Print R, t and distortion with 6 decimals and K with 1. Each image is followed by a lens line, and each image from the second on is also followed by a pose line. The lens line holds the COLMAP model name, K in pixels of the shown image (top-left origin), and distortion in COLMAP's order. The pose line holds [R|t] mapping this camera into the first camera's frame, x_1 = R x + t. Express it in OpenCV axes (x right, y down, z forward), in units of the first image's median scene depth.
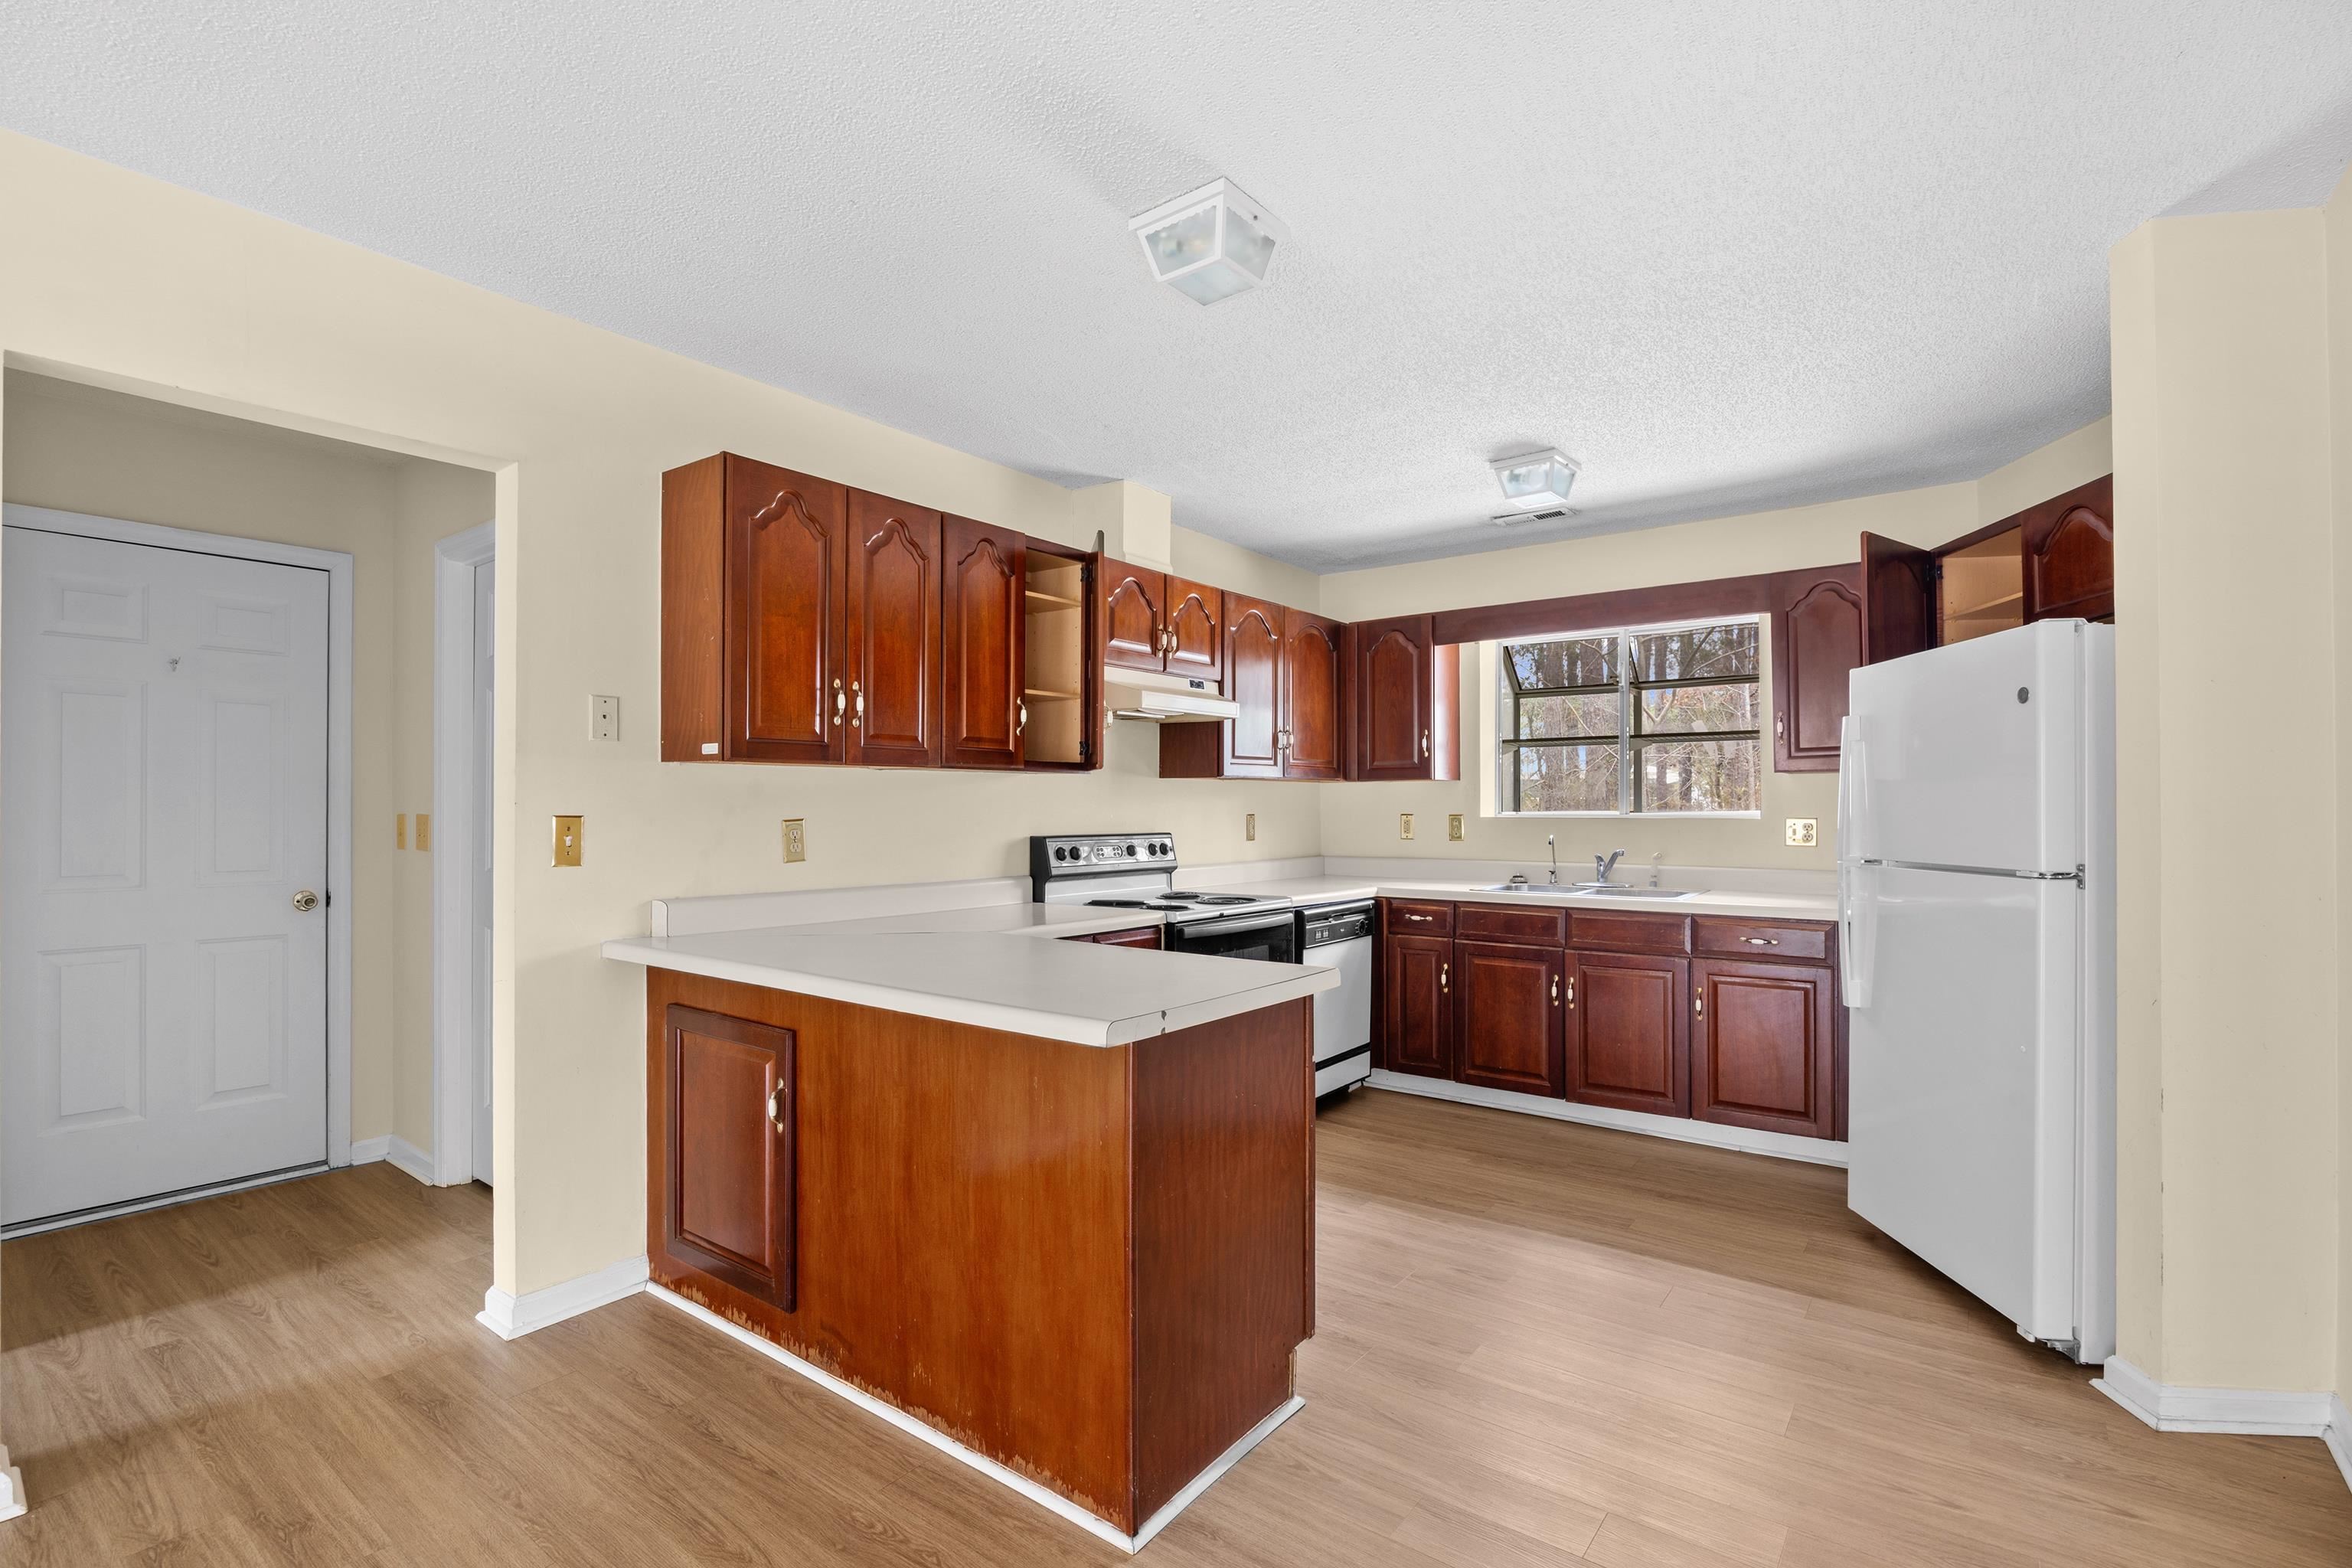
lens RADIAL K [[1078.1, 0, 1179.5], [0, 1078.1, 797.7], [0, 0, 1]] dist [-0.015976, 0.000128]
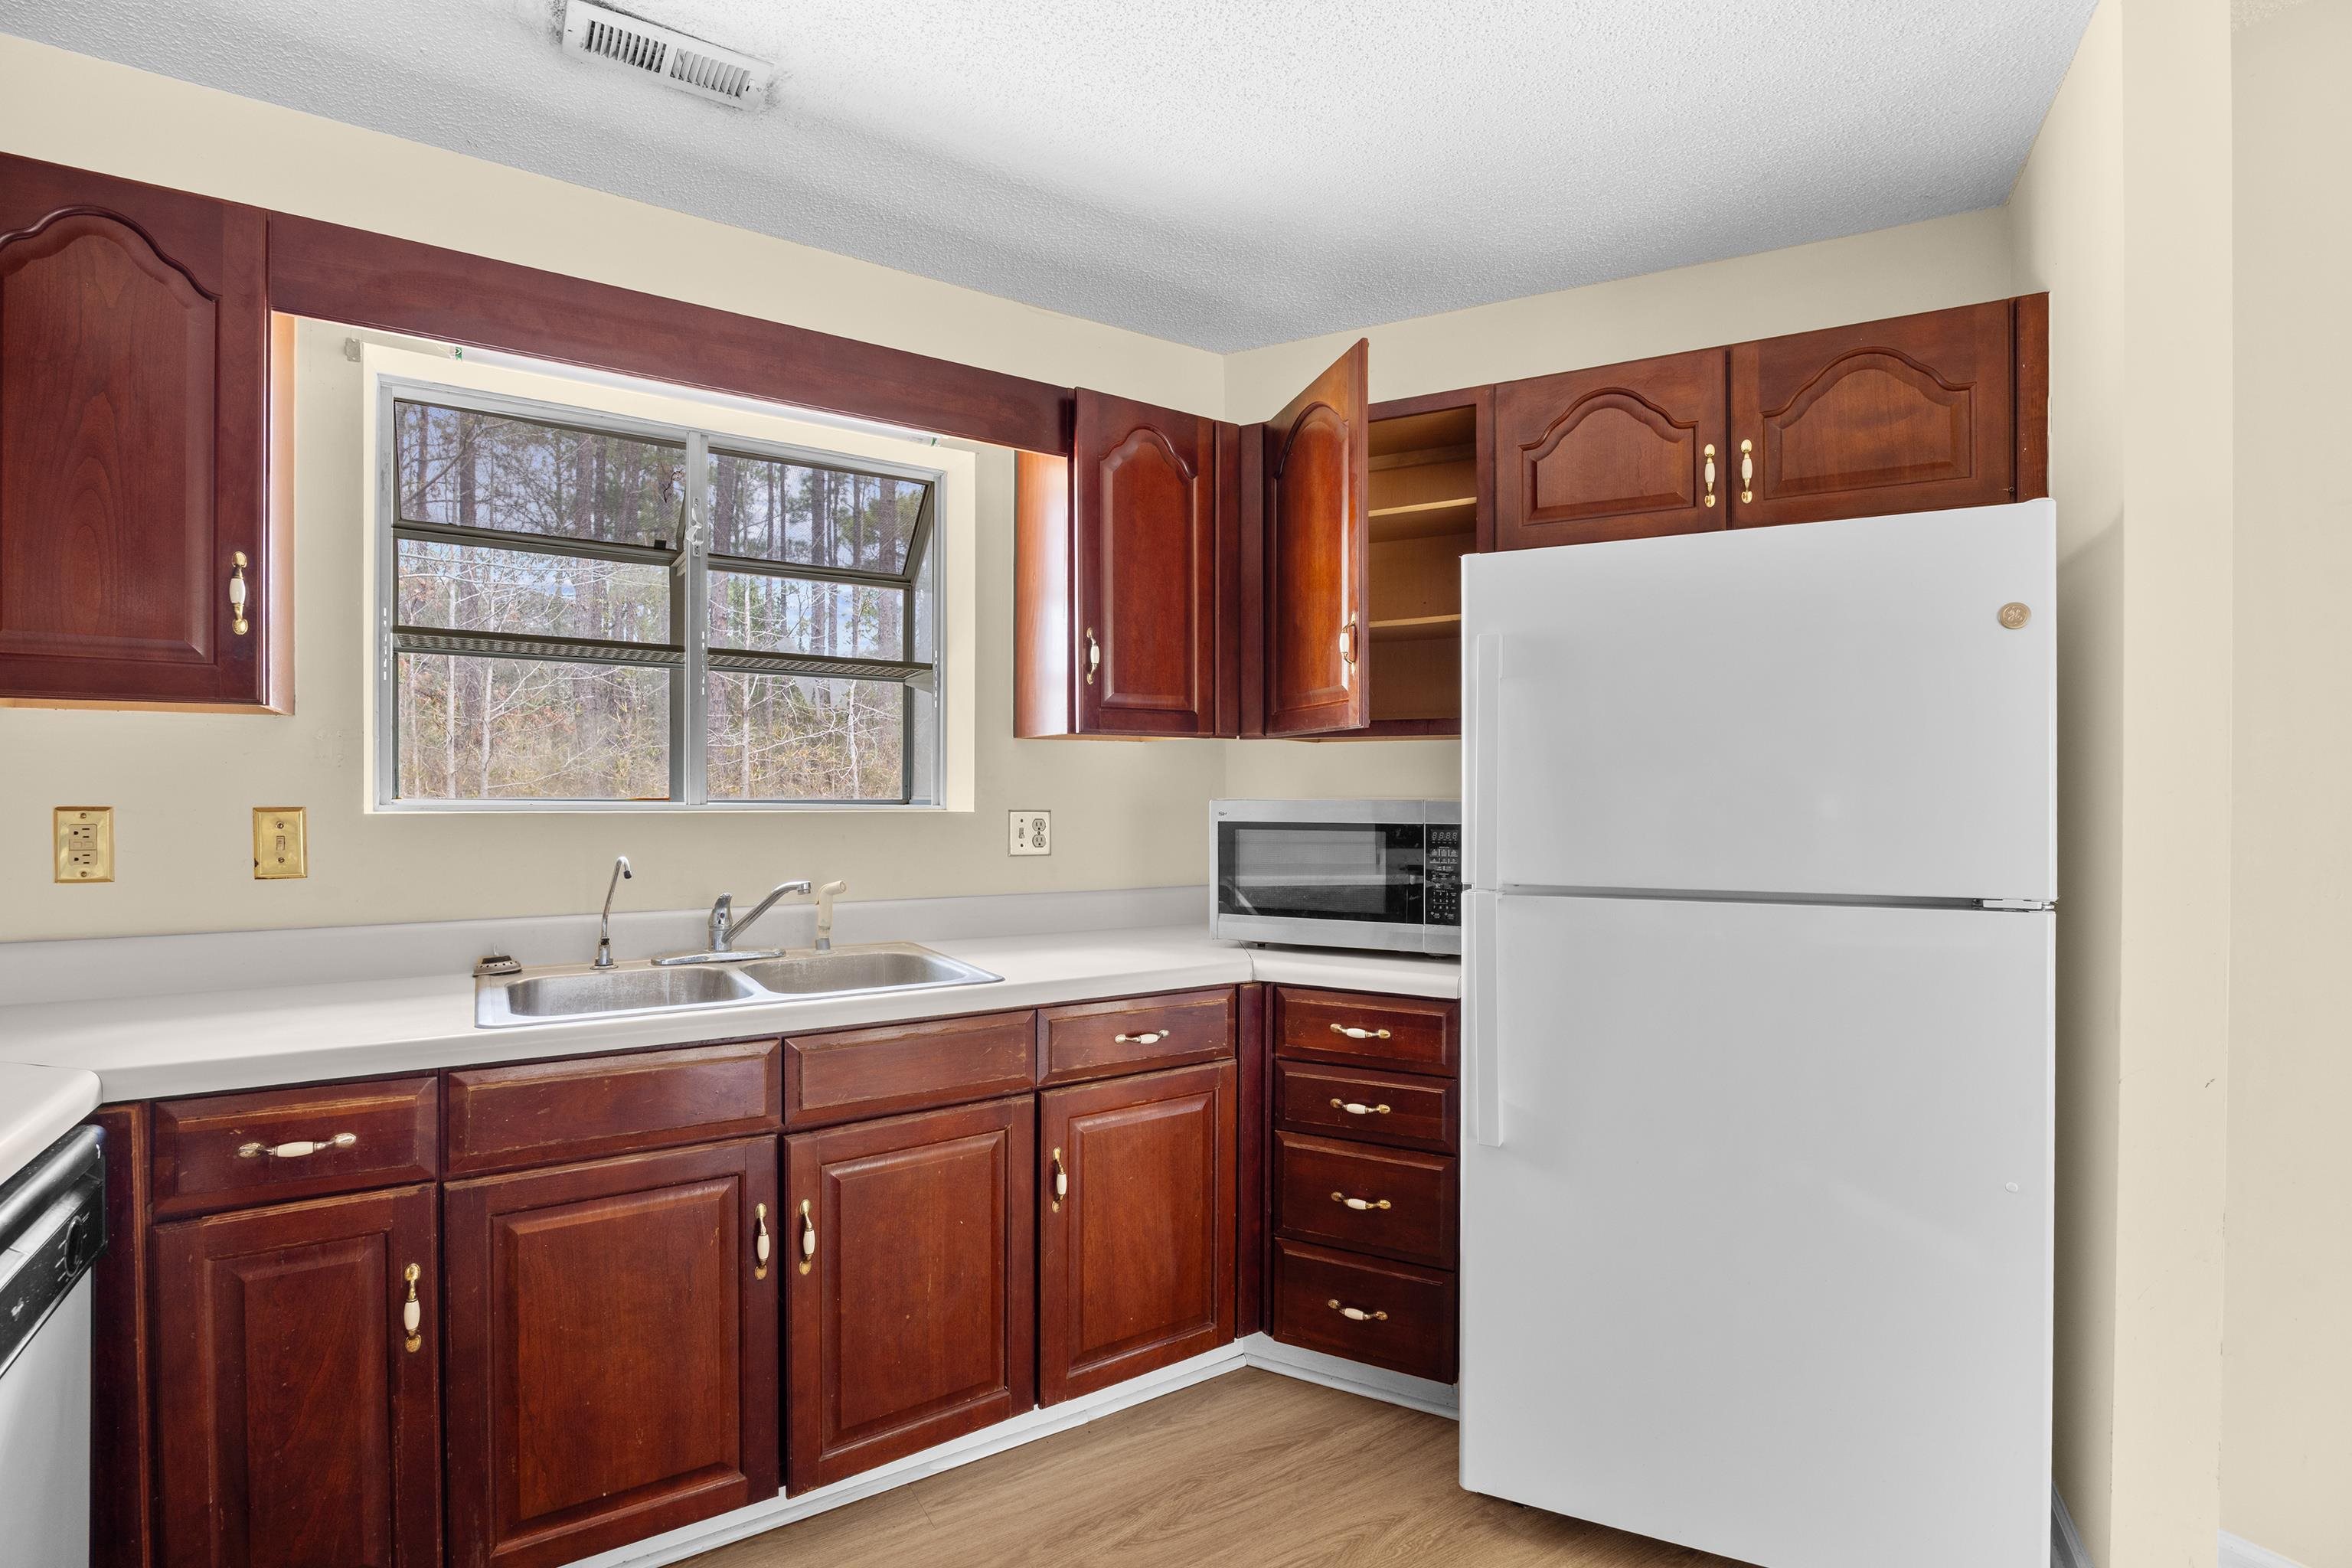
lens RADIAL K [[1078.1, 0, 1179.5], [0, 1078.1, 797.7], [0, 0, 1]] dist [-0.015976, 0.000128]
pose [[0.340142, -0.000732, 0.940374, 0.025116], [-0.013842, 0.999887, 0.005785, 0.007871], [-0.940272, -0.014985, 0.340094, 0.787693]]
